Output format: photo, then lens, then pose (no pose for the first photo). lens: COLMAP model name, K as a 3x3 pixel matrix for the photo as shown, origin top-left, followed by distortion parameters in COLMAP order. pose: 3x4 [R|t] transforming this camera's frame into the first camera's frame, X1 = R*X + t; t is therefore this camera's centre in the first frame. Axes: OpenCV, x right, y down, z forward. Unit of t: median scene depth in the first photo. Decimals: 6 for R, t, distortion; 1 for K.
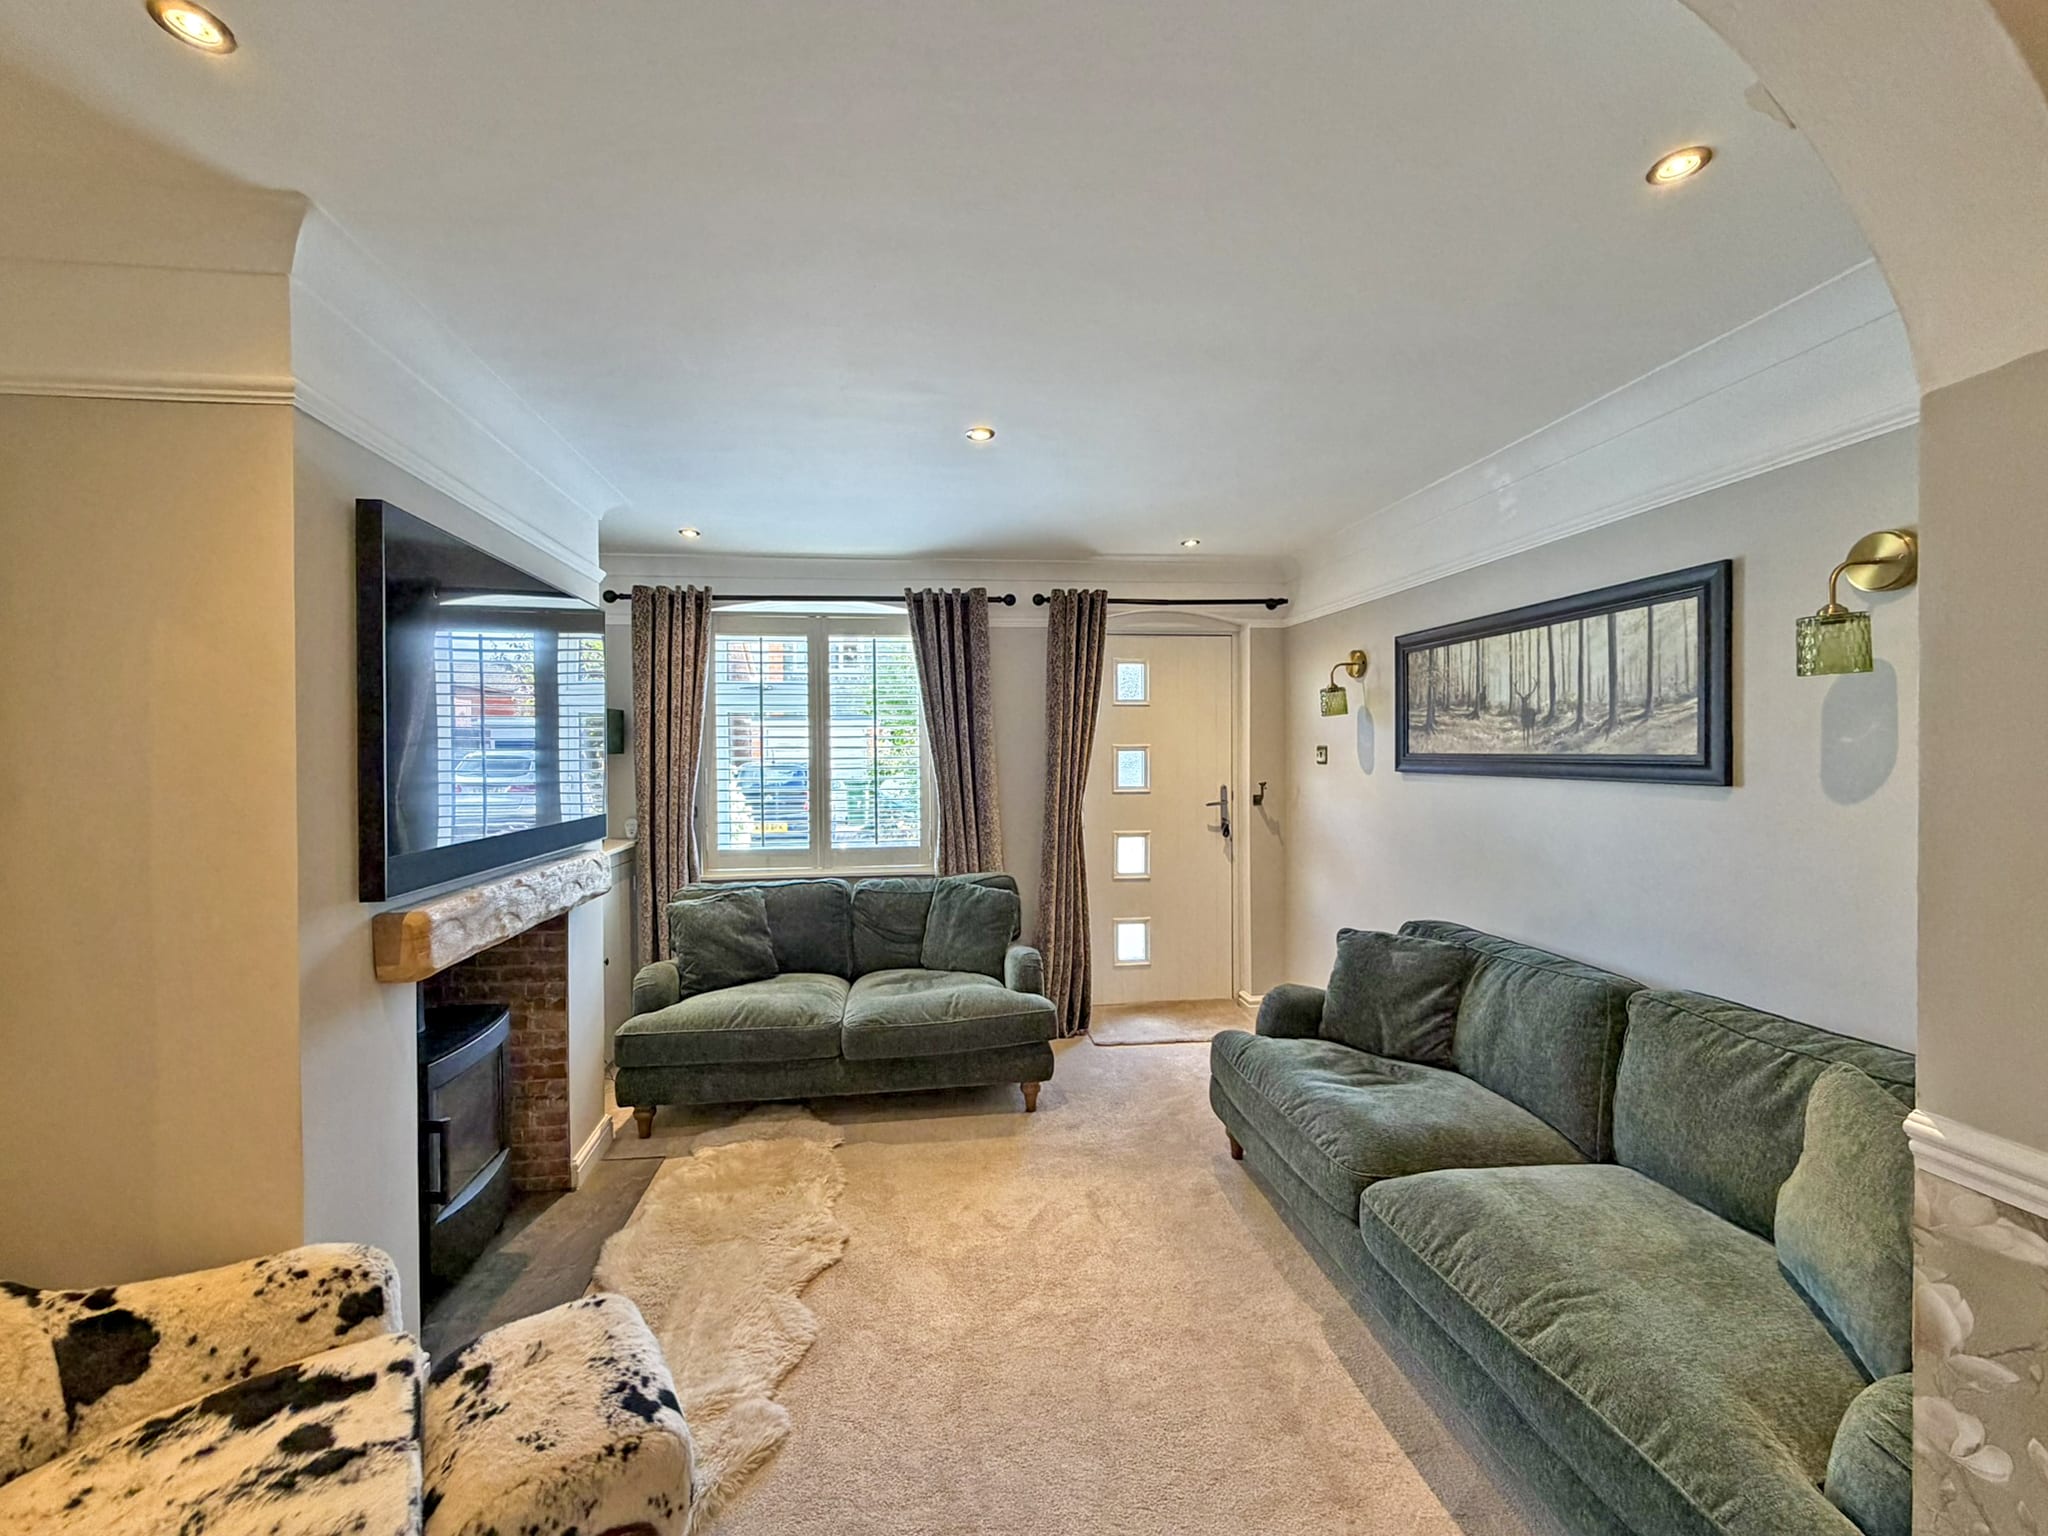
lens RADIAL K [[813.7, 0, 991.5], [0, 813.7, 759.2], [0, 0, 1]] dist [-0.000548, 0.000268]
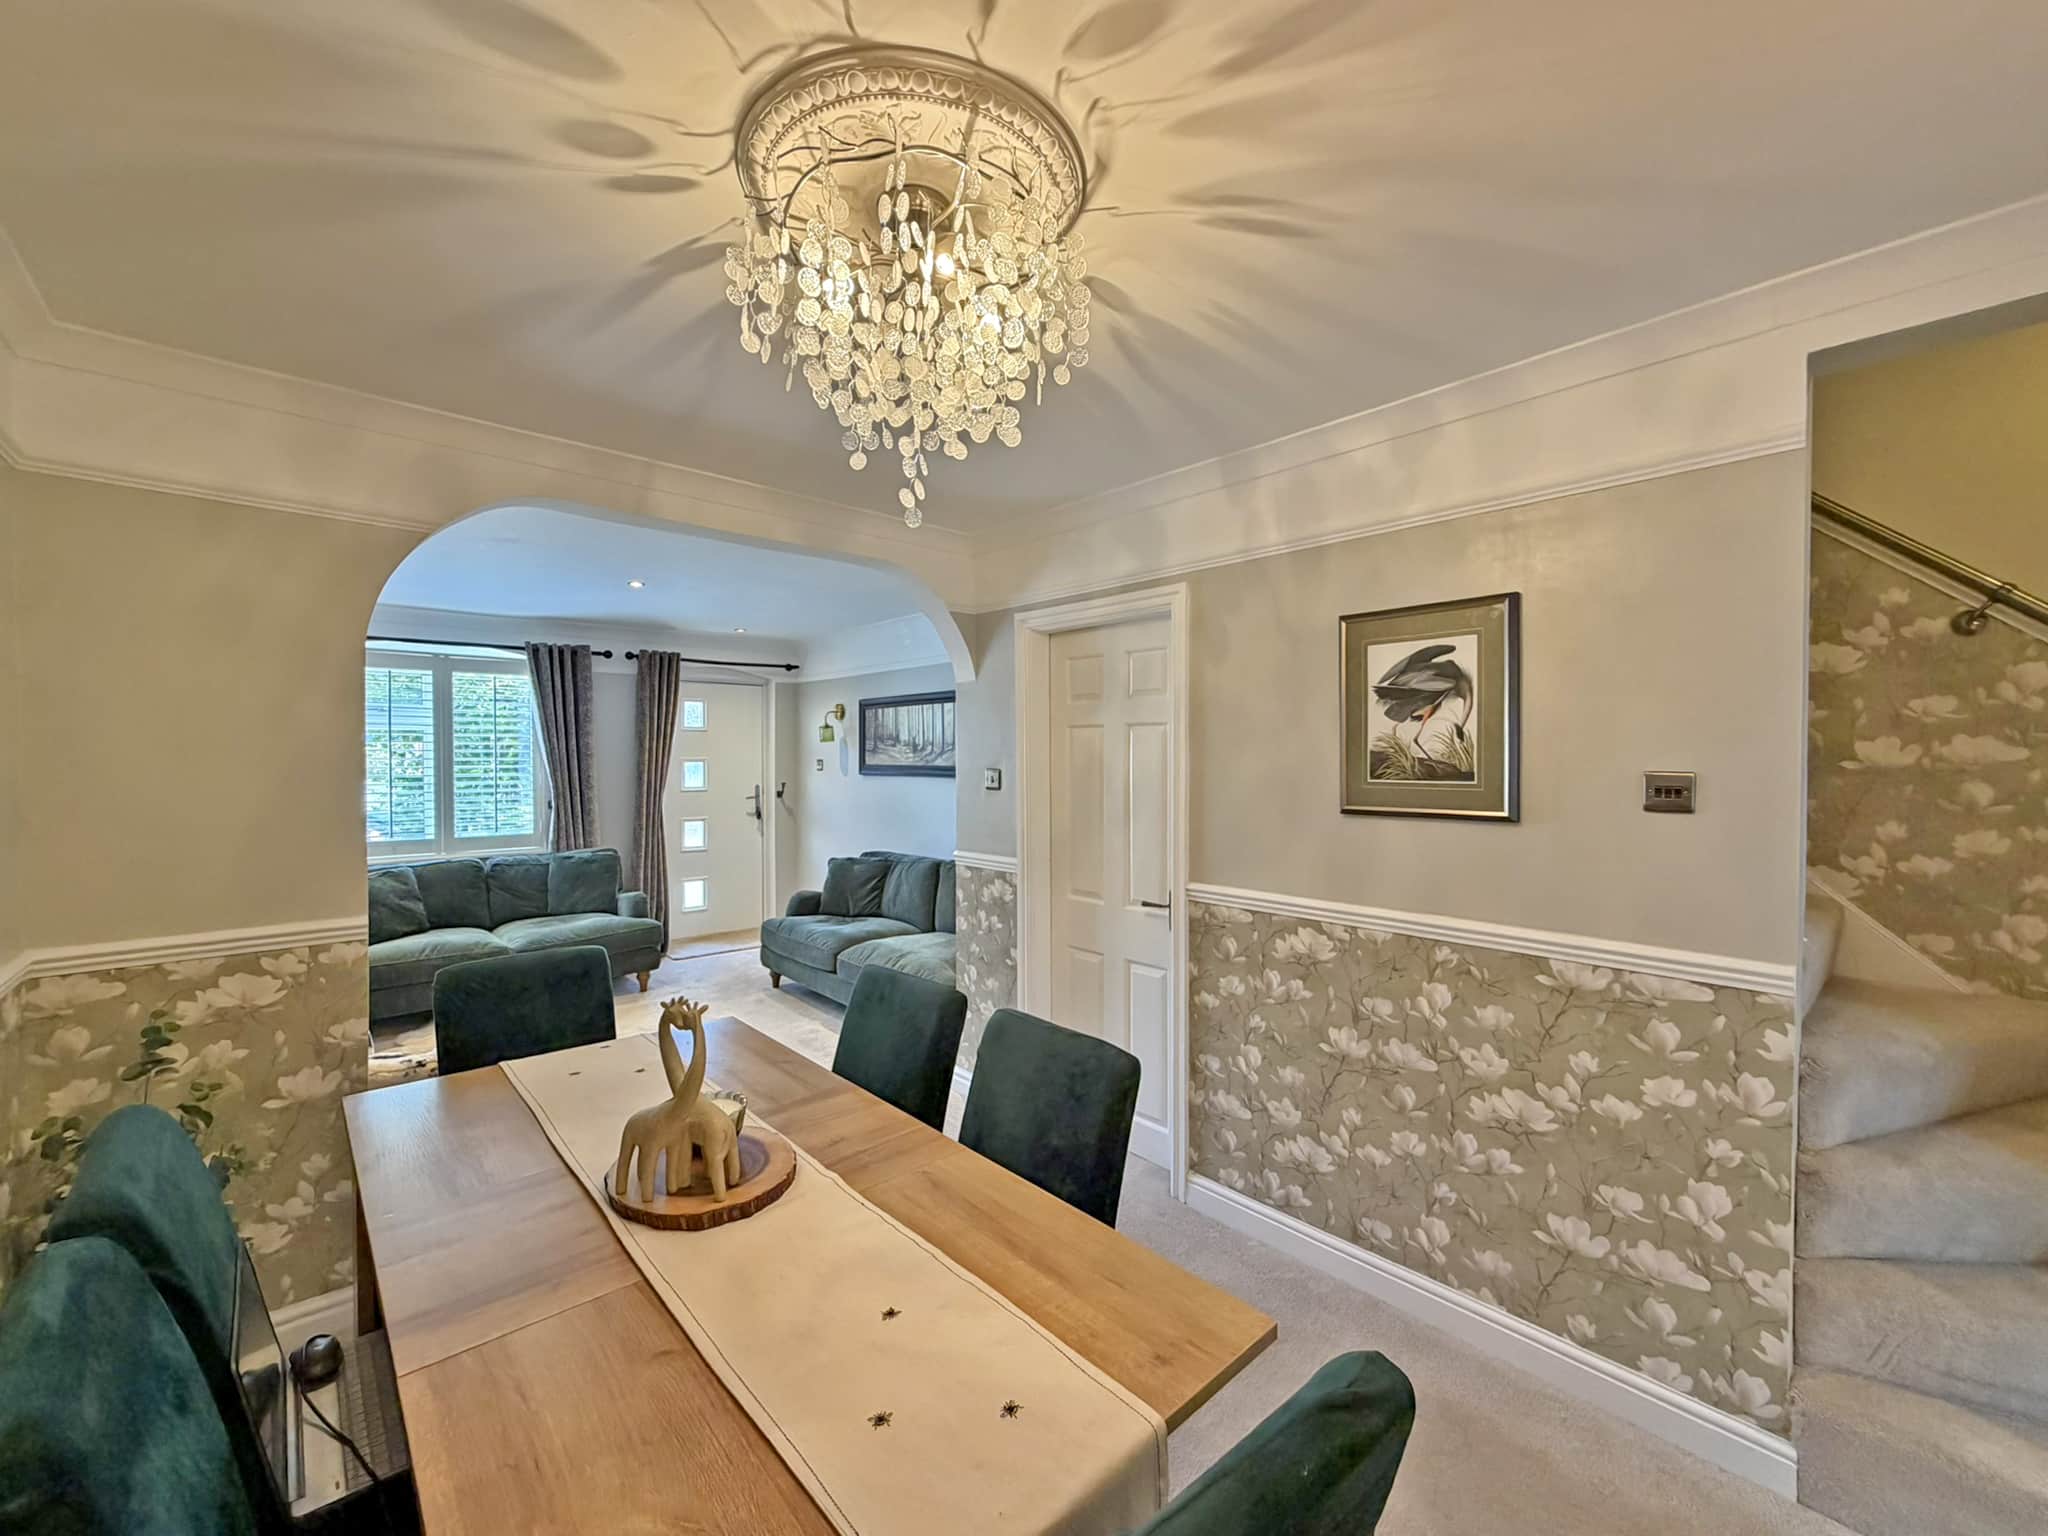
lens RADIAL K [[813.7, 0, 1022.7], [0, 813.7, 767.9], [0, 0, 1]] dist [-0.000548, 0.000268]
pose [[0.806442, 0.000233, 0.591312, -0.255658], [0.000174, 1.000000, -0.000631, 0.001475], [-0.591313, 0.000612, 0.806442, -0.616586]]
